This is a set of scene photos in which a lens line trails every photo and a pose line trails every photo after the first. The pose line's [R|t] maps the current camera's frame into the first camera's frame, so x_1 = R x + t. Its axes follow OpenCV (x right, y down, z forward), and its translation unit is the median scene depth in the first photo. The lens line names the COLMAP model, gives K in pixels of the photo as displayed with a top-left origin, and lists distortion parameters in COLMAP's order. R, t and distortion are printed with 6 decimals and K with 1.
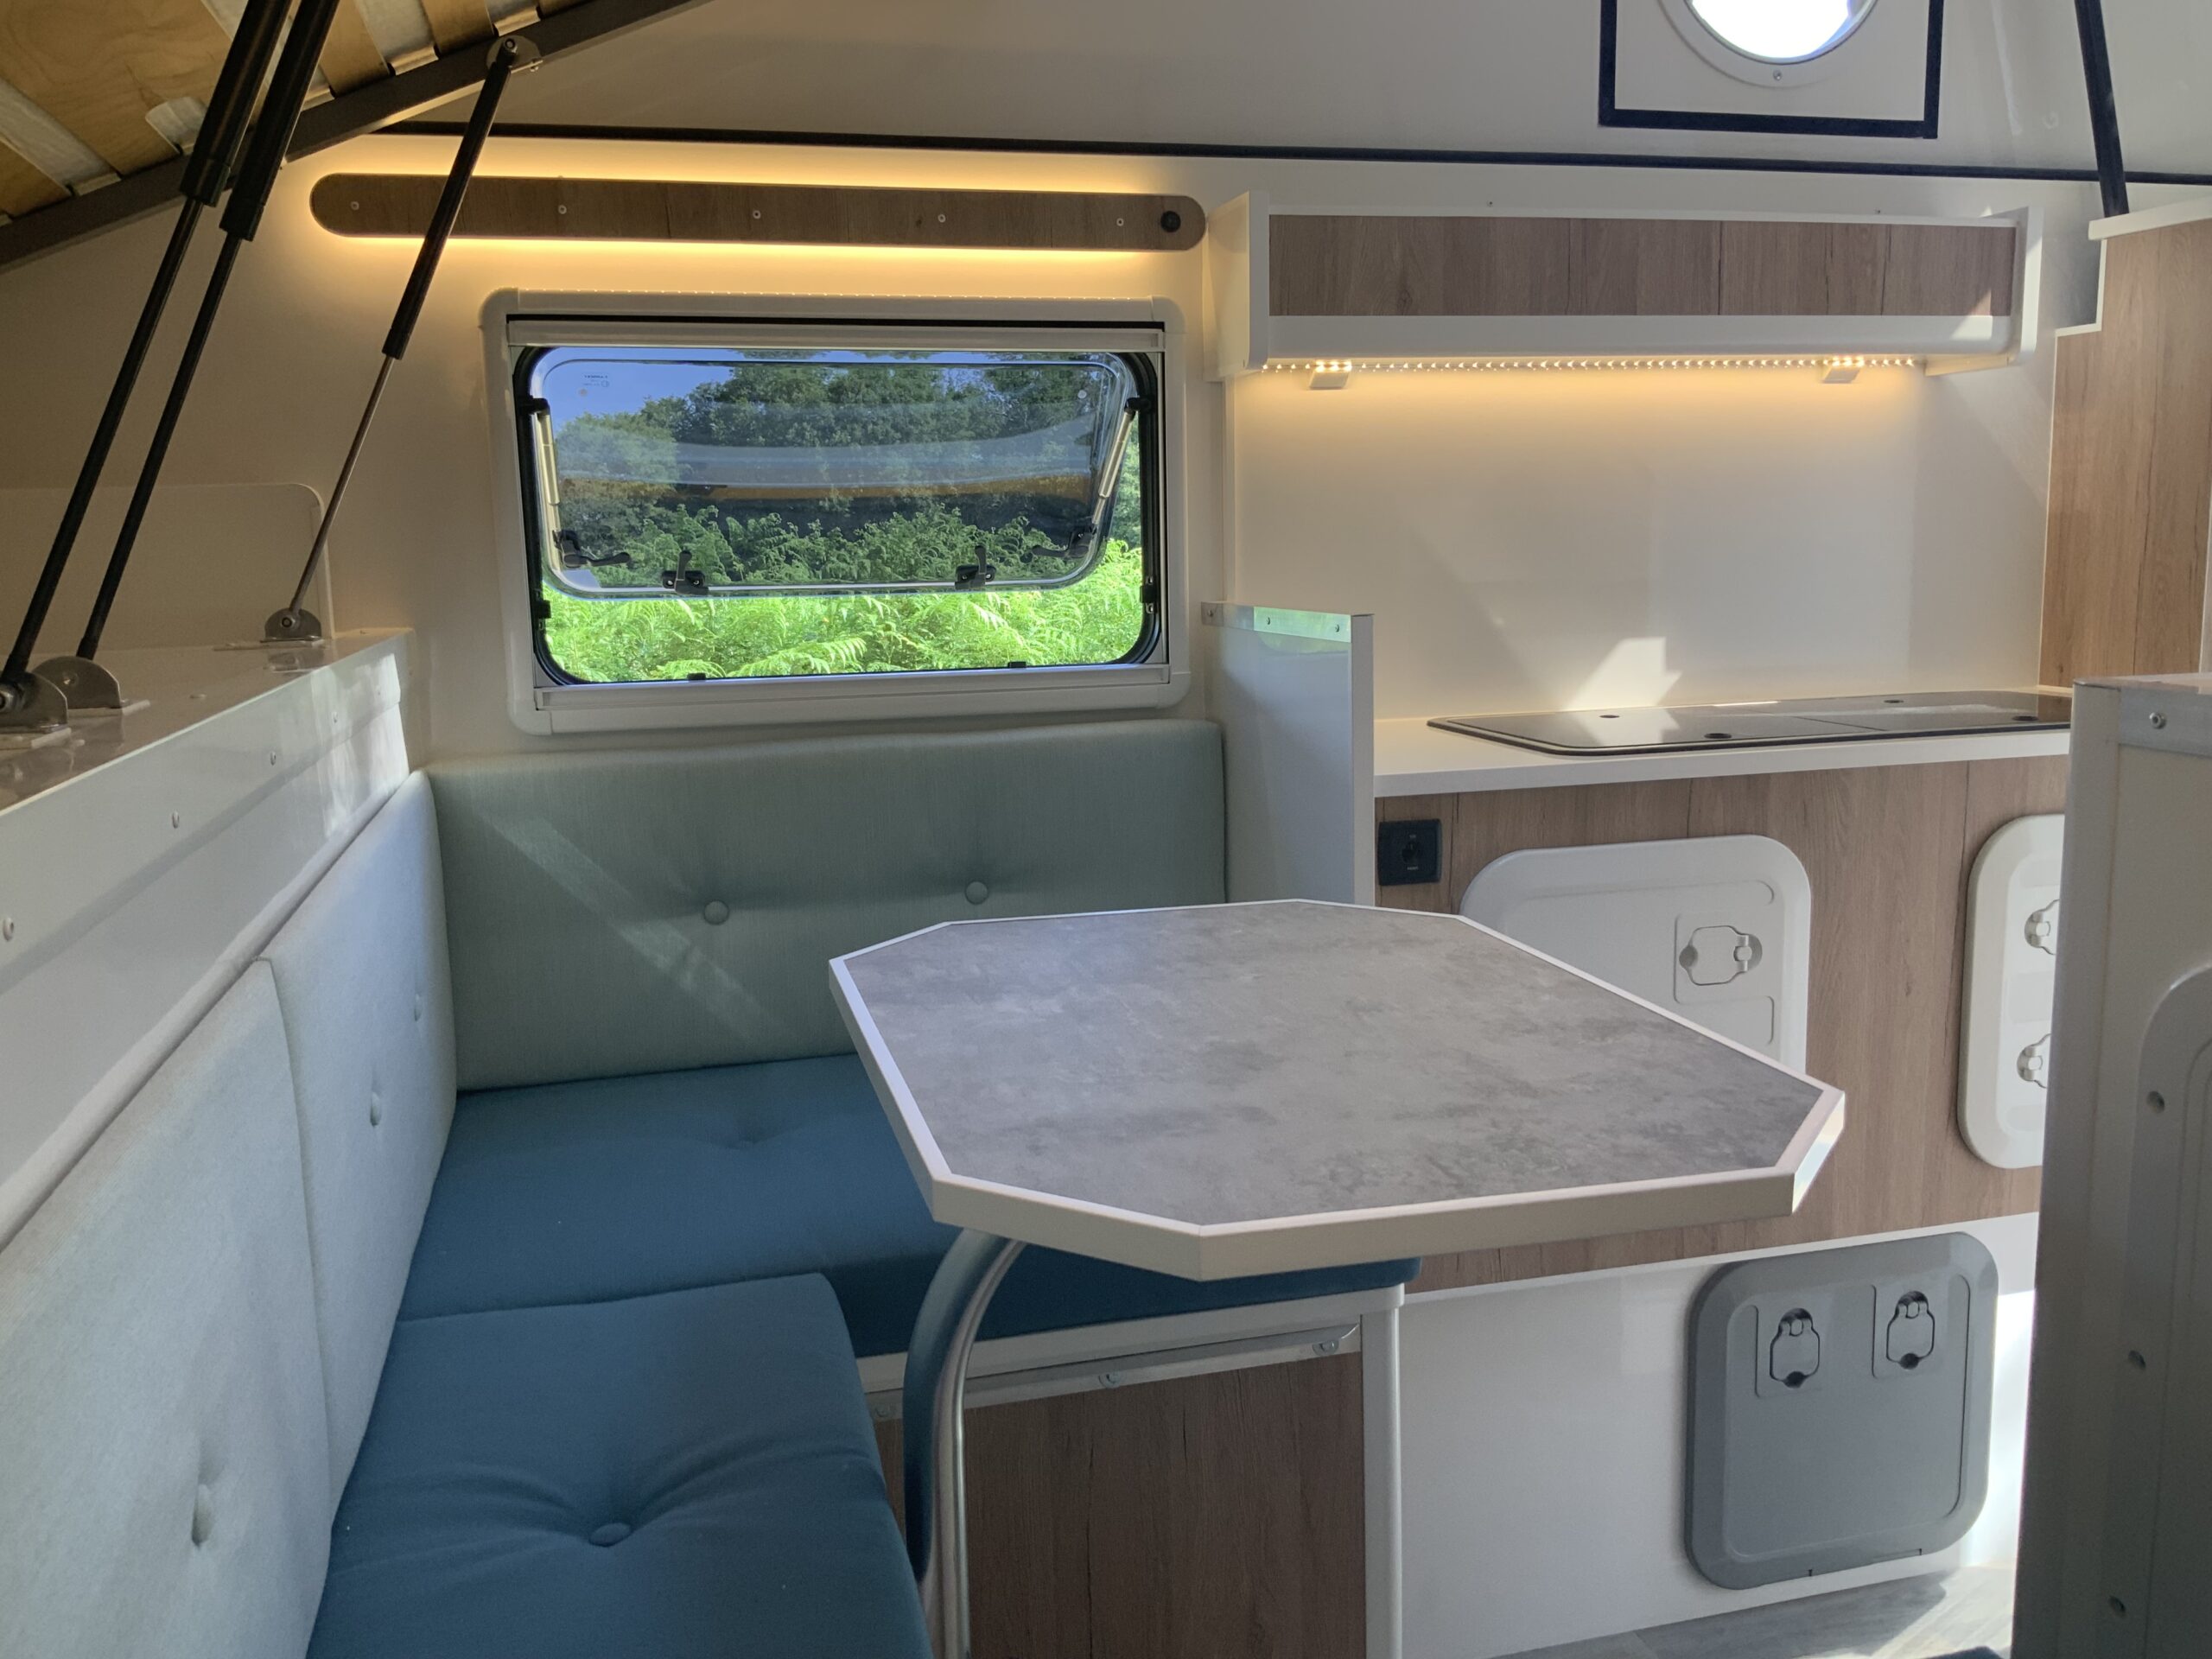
lens RADIAL K [[1844.2, 0, 1106.0], [0, 1844.2, 829.5], [0, 0, 1]] dist [0.099669, -0.203208]
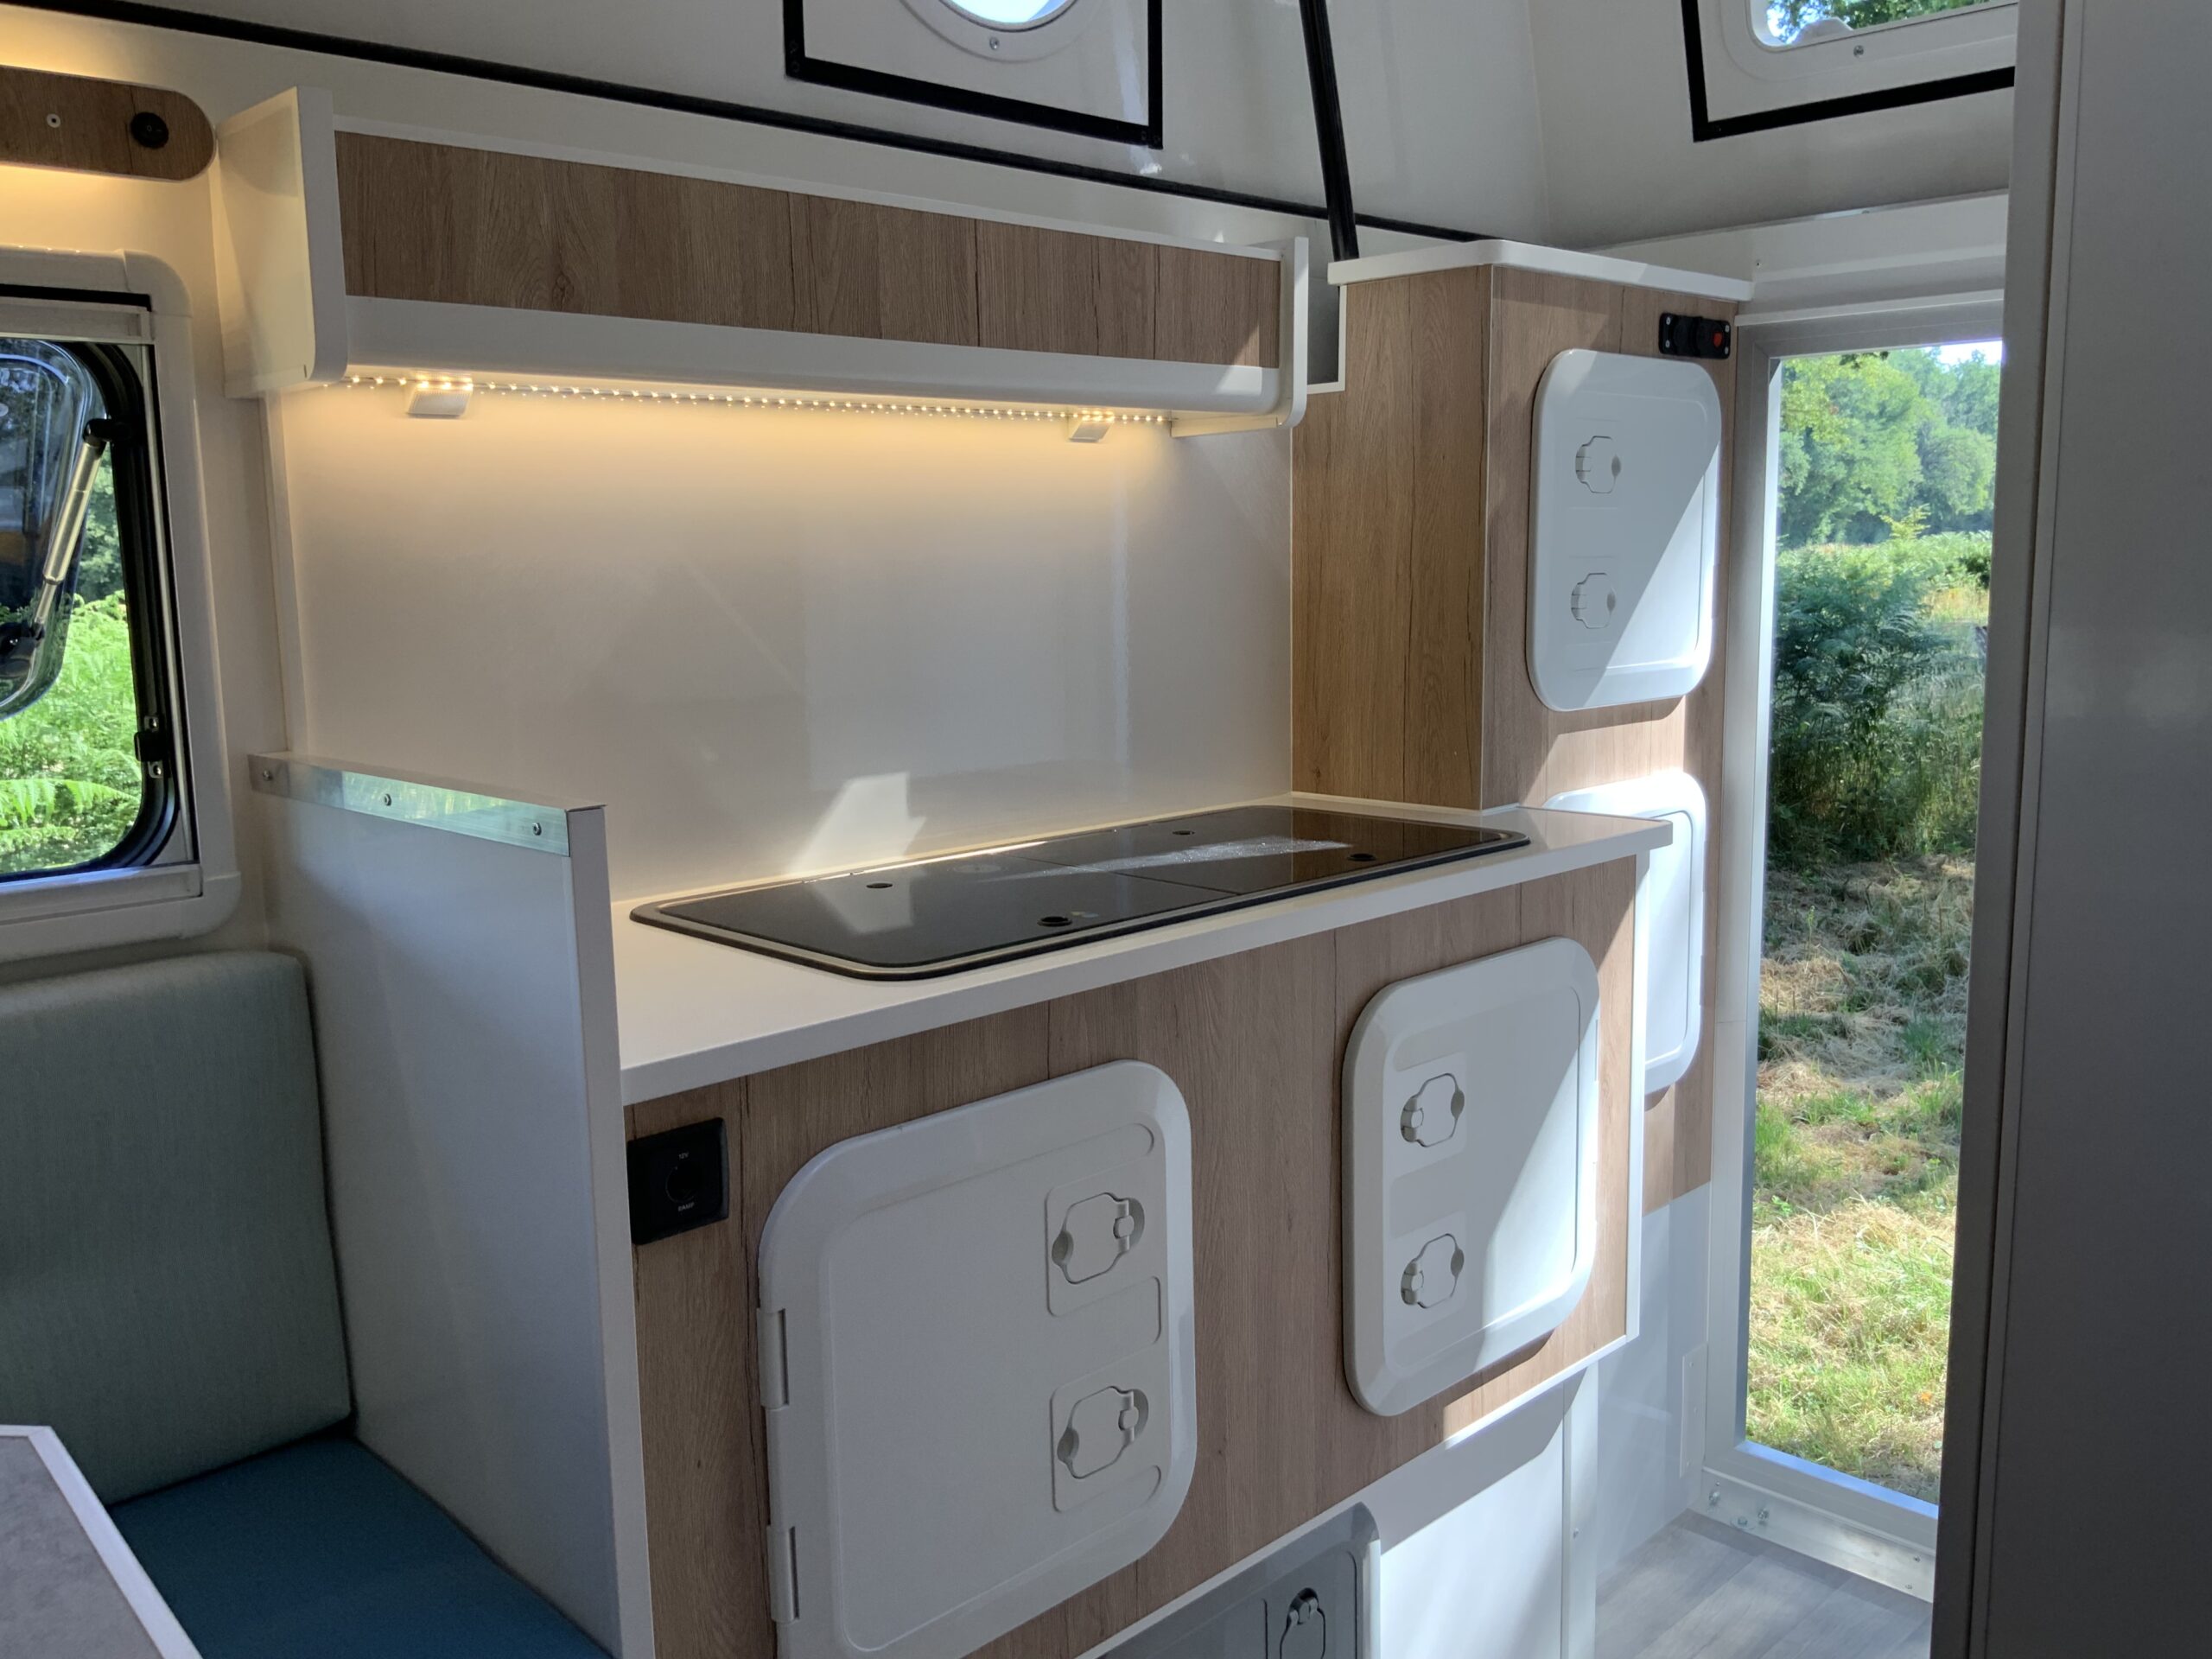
lens RADIAL K [[1844.2, 0, 1106.0], [0, 1844.2, 829.5], [0, 0, 1]] dist [0.099669, -0.203208]
pose [[0.868853, -0.067602, 0.490433, -0.006005], [0.075335, 0.997150, 0.003985, -0.081106], [-0.489305, 0.033484, 0.871470, 0.331003]]
